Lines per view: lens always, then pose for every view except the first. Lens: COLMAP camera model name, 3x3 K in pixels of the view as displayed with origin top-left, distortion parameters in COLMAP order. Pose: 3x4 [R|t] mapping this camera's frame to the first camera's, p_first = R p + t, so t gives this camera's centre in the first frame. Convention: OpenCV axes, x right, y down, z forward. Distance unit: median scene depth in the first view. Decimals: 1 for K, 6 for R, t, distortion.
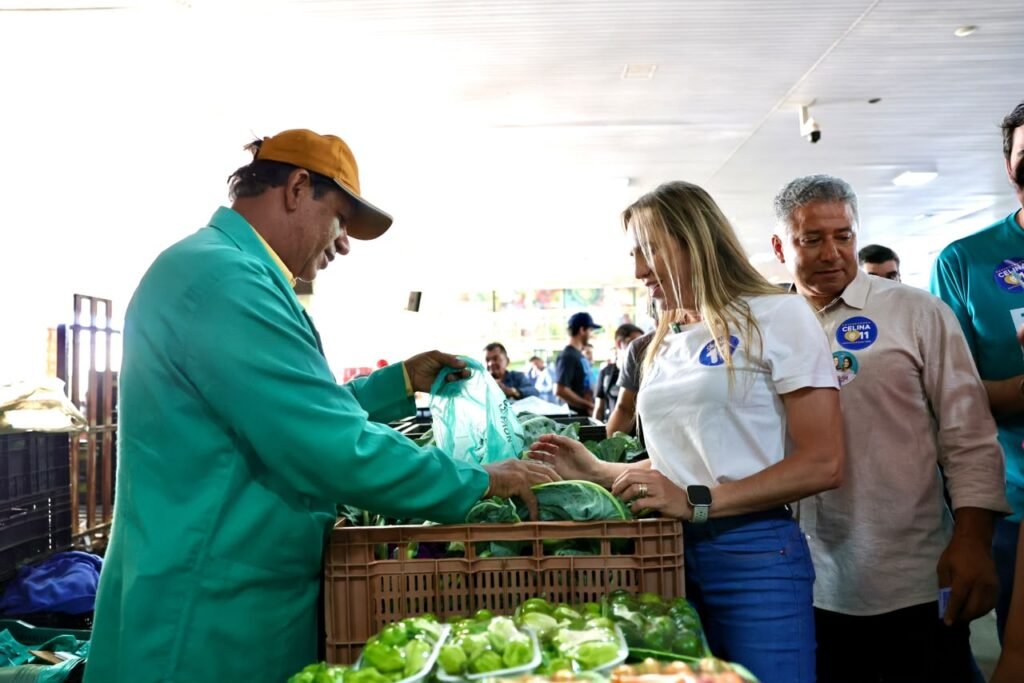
lens RADIAL K [[715.8, 0, 512.0], [0, 715.8, 341.5], [0, 0, 1]] dist [-0.005219, -0.001477]
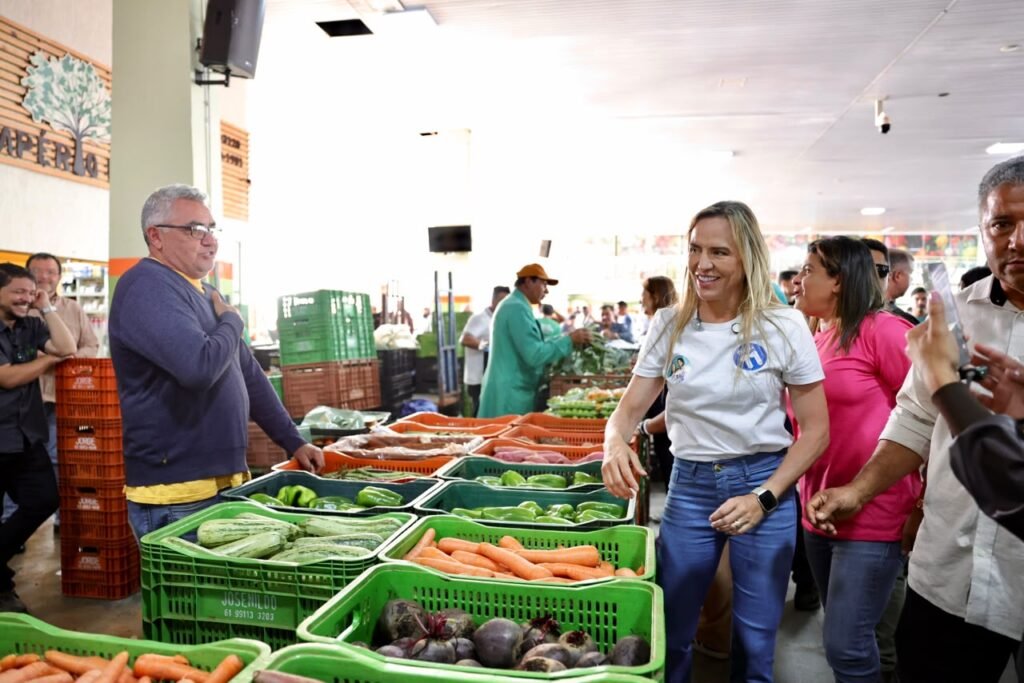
lens RADIAL K [[715.8, 0, 512.0], [0, 715.8, 341.5], [0, 0, 1]] dist [-0.005219, -0.001477]
pose [[0.984502, 0.039269, -0.170921, 0.025352], [-0.022795, 0.994994, 0.097299, -0.030345], [0.173886, -0.091895, 0.980469, -0.277388]]
